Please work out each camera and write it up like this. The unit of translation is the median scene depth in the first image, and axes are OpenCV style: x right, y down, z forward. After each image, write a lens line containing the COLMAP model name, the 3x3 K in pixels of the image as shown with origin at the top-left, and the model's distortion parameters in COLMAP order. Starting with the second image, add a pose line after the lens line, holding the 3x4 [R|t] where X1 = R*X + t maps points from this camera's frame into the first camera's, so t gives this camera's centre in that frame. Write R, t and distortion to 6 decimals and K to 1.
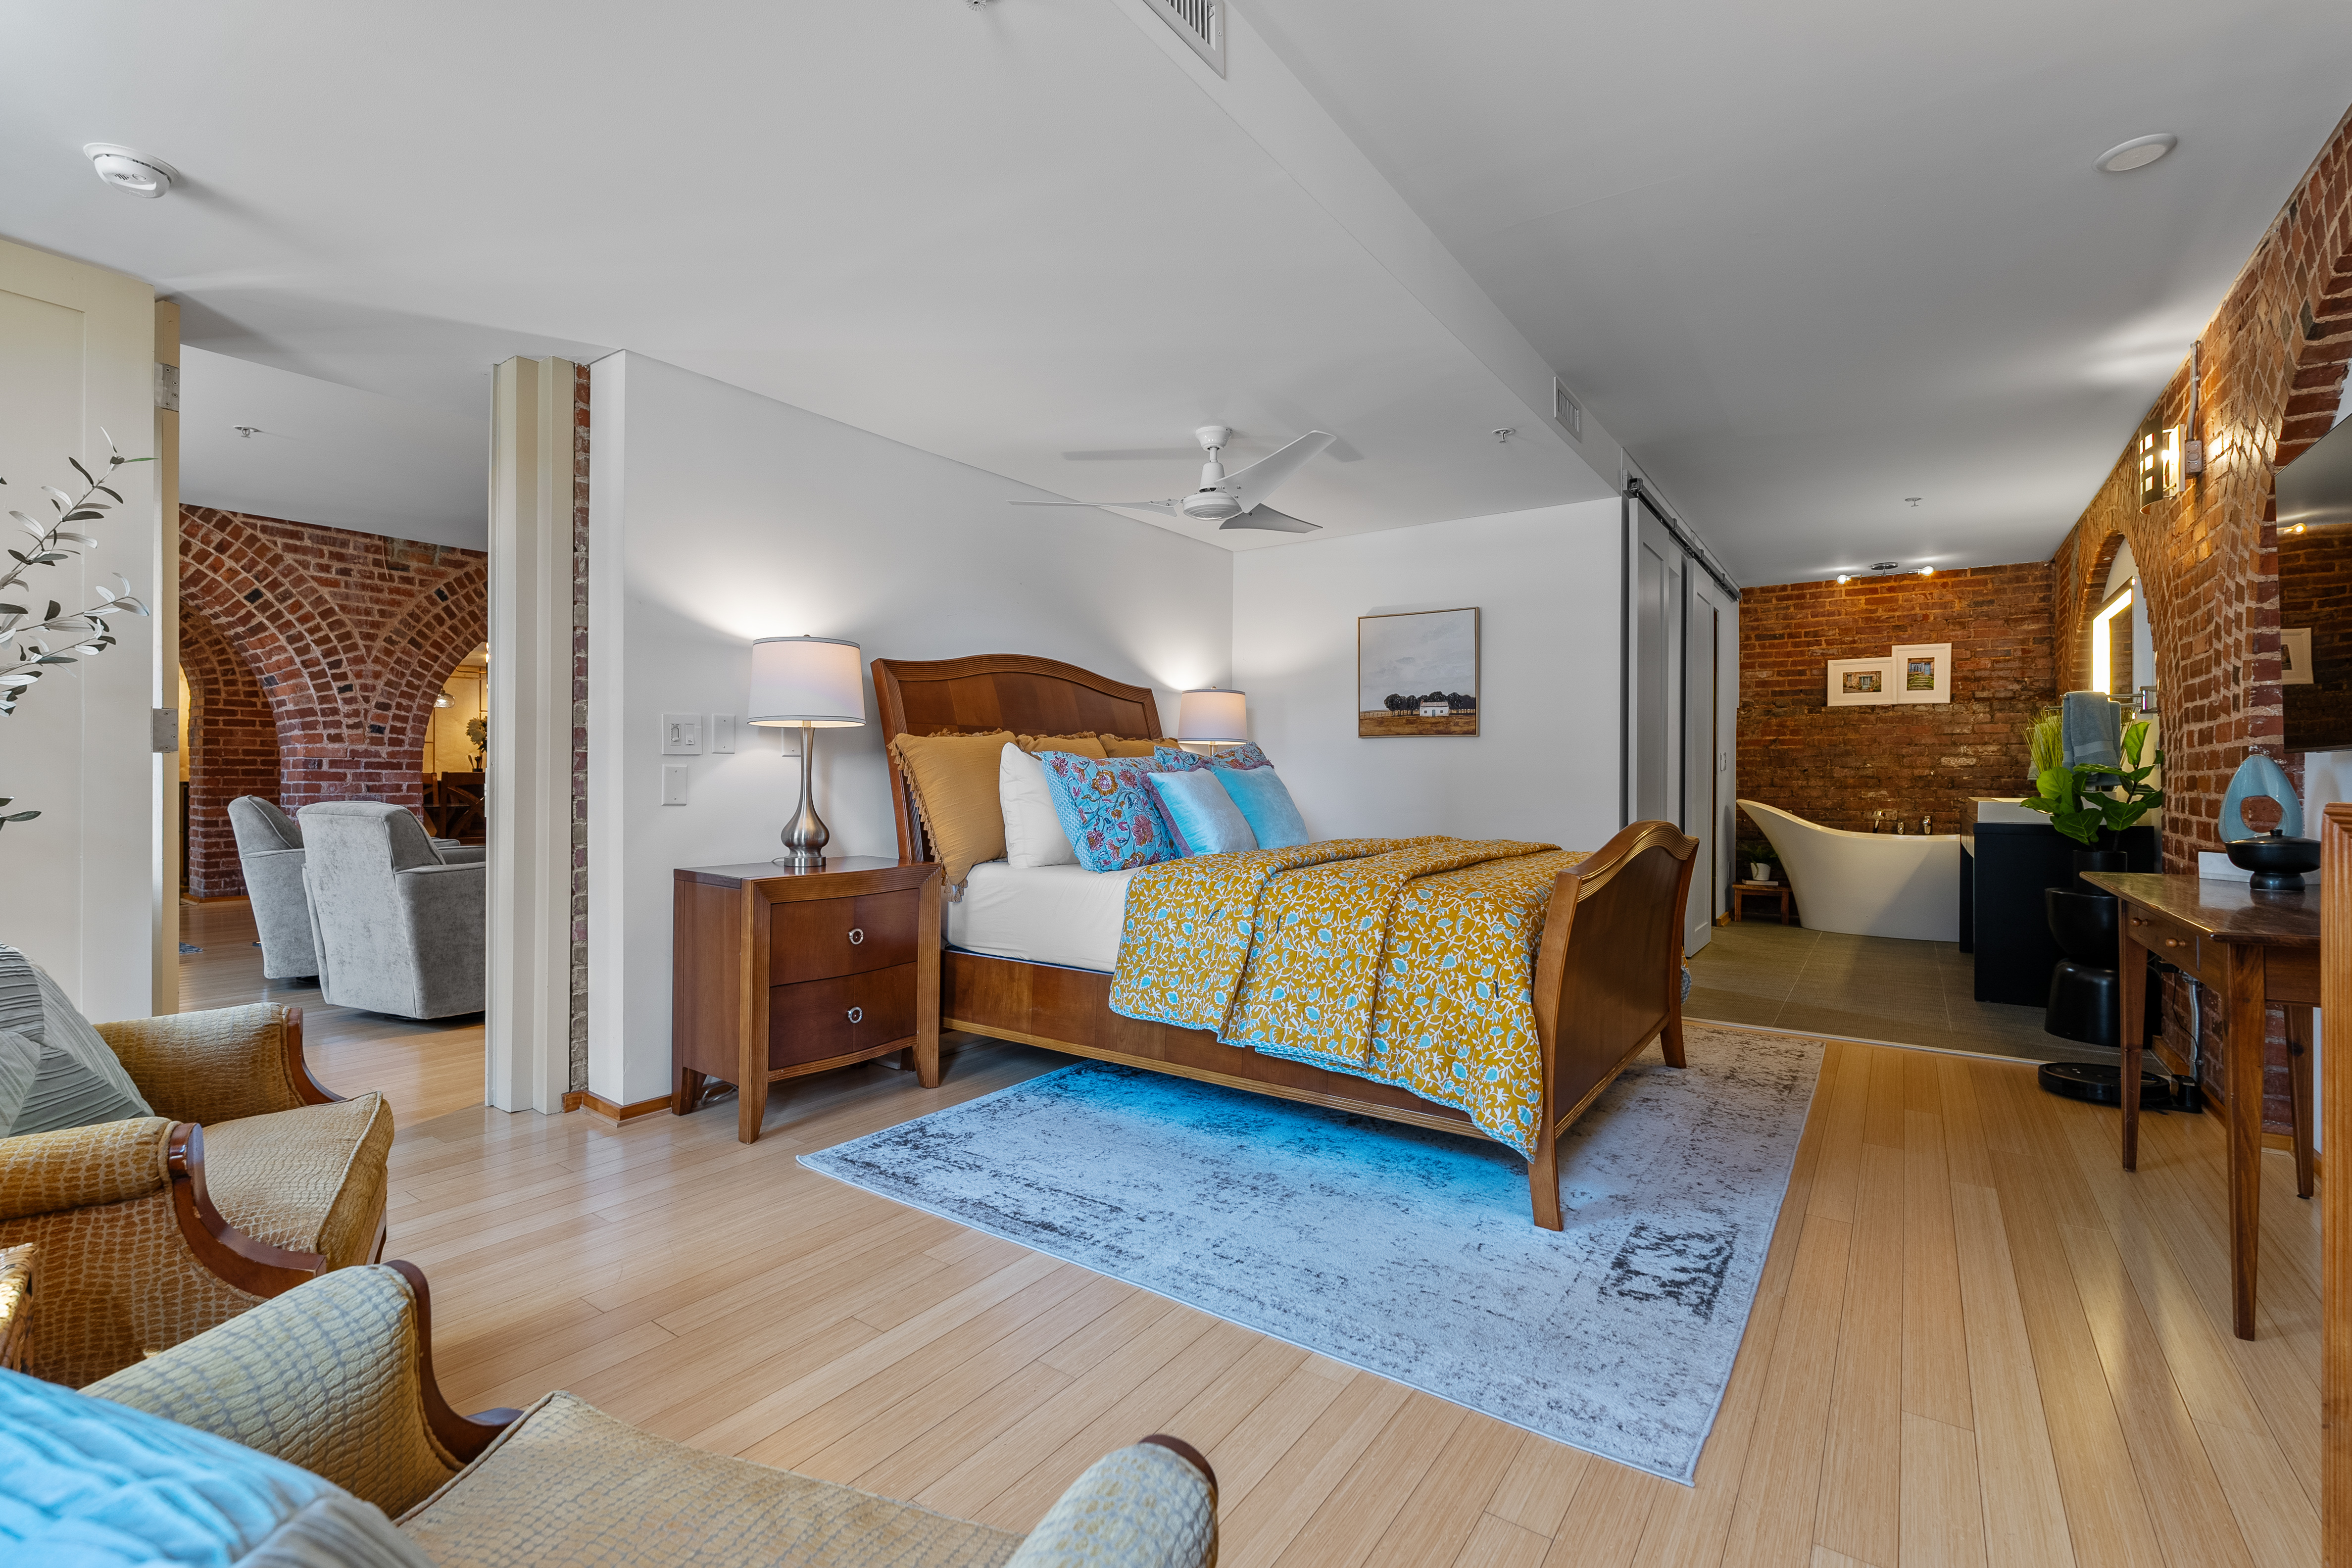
lens RADIAL K [[1046.2, 0, 1161.0], [0, 1046.2, 770.7], [0, 0, 1]] dist [-0.001468, -0.000510]
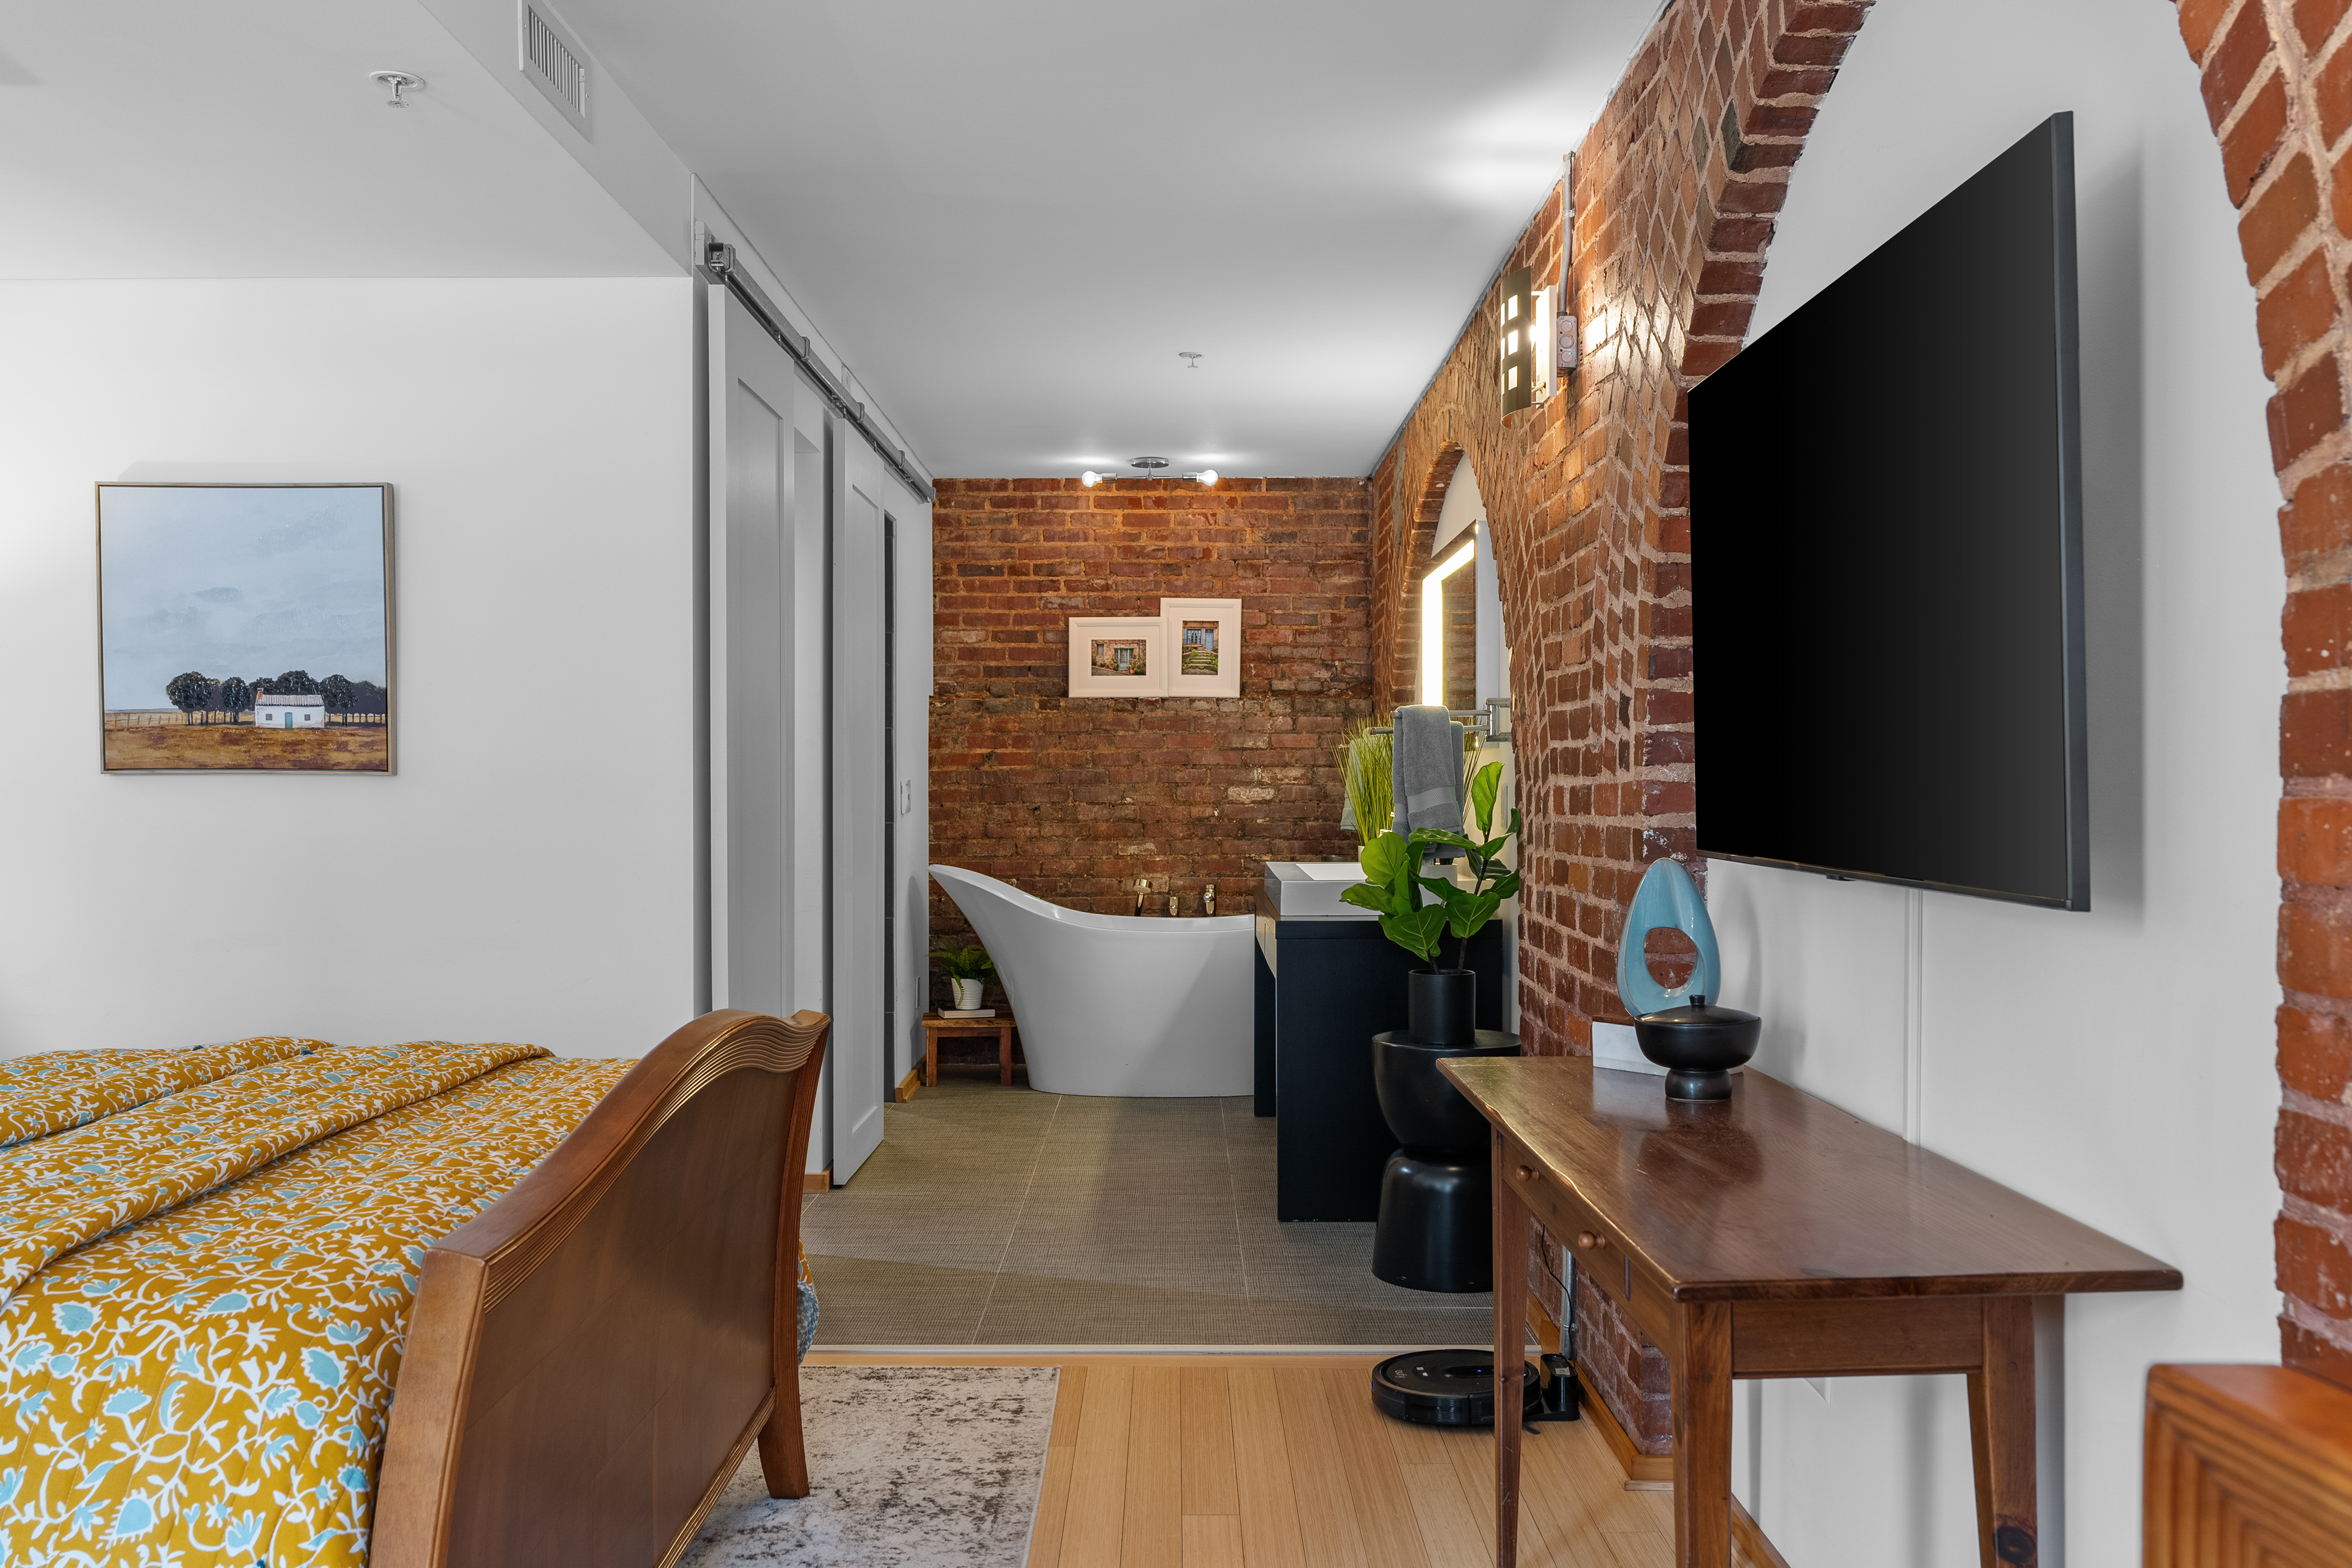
lens RADIAL K [[1959.0, 0, 1176.0], [0, 1959.0, 784.0], [0, 0, 1]] dist [-0.002743, 0.002861]
pose [[0.815287, -0.007813, 0.579005, 0.174511], [0.002557, 0.999948, 0.009891, -0.068220], [-0.579052, -0.006583, 0.815264, 0.248376]]
